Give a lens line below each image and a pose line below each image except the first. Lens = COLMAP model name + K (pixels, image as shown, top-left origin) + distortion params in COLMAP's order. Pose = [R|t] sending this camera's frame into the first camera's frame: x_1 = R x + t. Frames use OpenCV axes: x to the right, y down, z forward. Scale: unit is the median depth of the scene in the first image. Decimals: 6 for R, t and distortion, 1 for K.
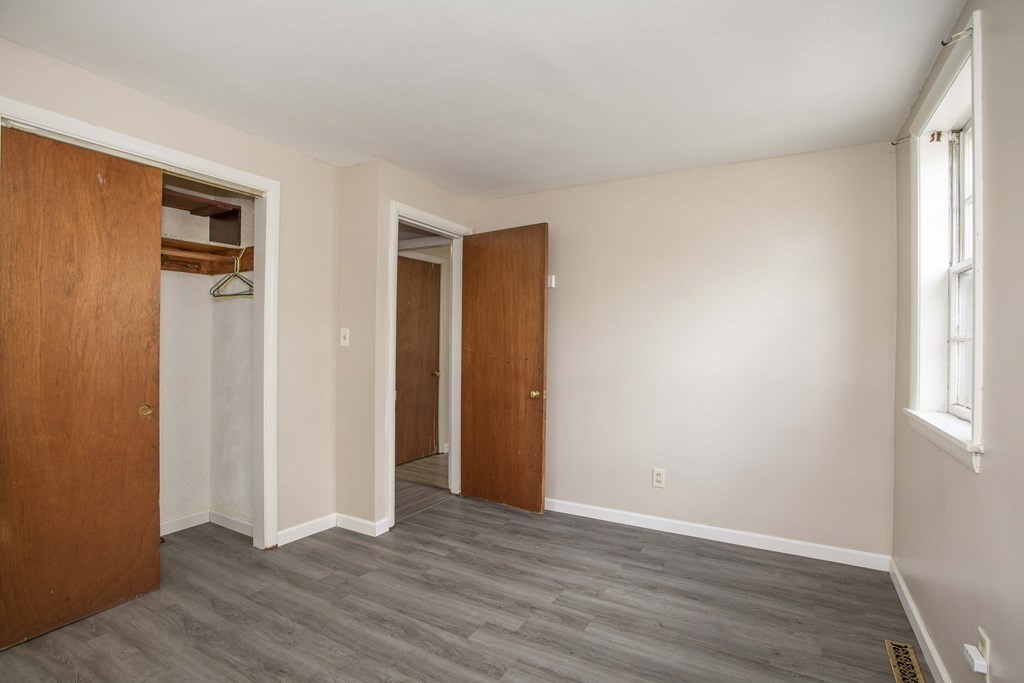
lens RADIAL K [[492.6, 0, 512.7], [0, 492.6, 339.3], [0, 0, 1]] dist [-0.065723, 0.025306]
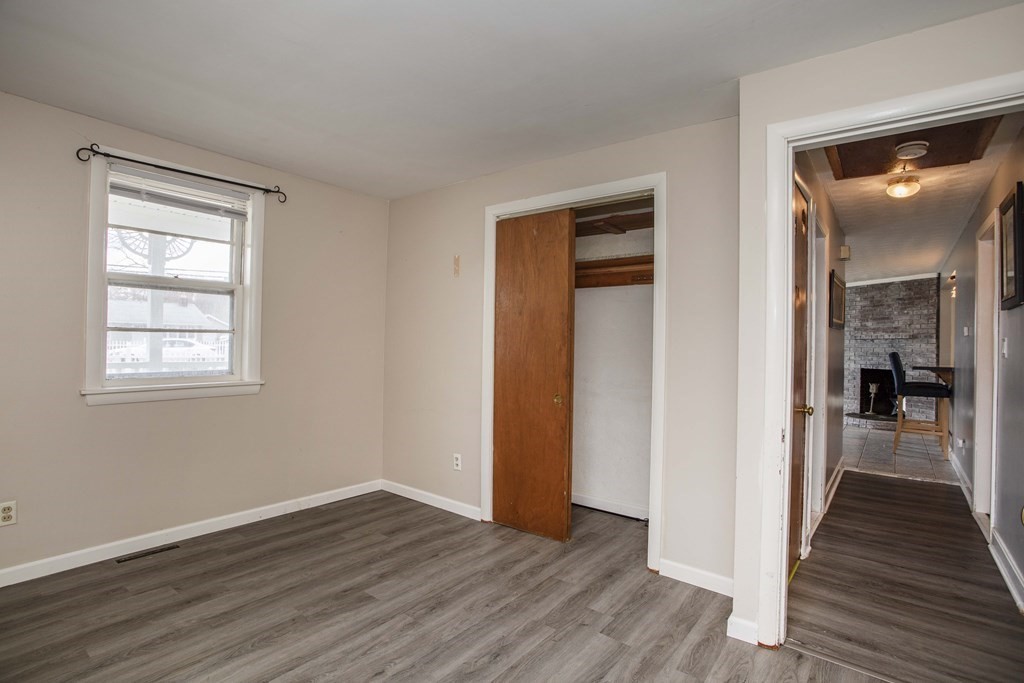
lens RADIAL K [[492.6, 0, 512.7], [0, 492.6, 339.3], [0, 0, 1]] dist [-0.065723, 0.025306]
pose [[-0.135996, -0.023125, -0.990439, 0.586291], [-0.017797, 0.999623, -0.020896, 0.019300], [0.990550, 0.014785, -0.136356, 1.084987]]
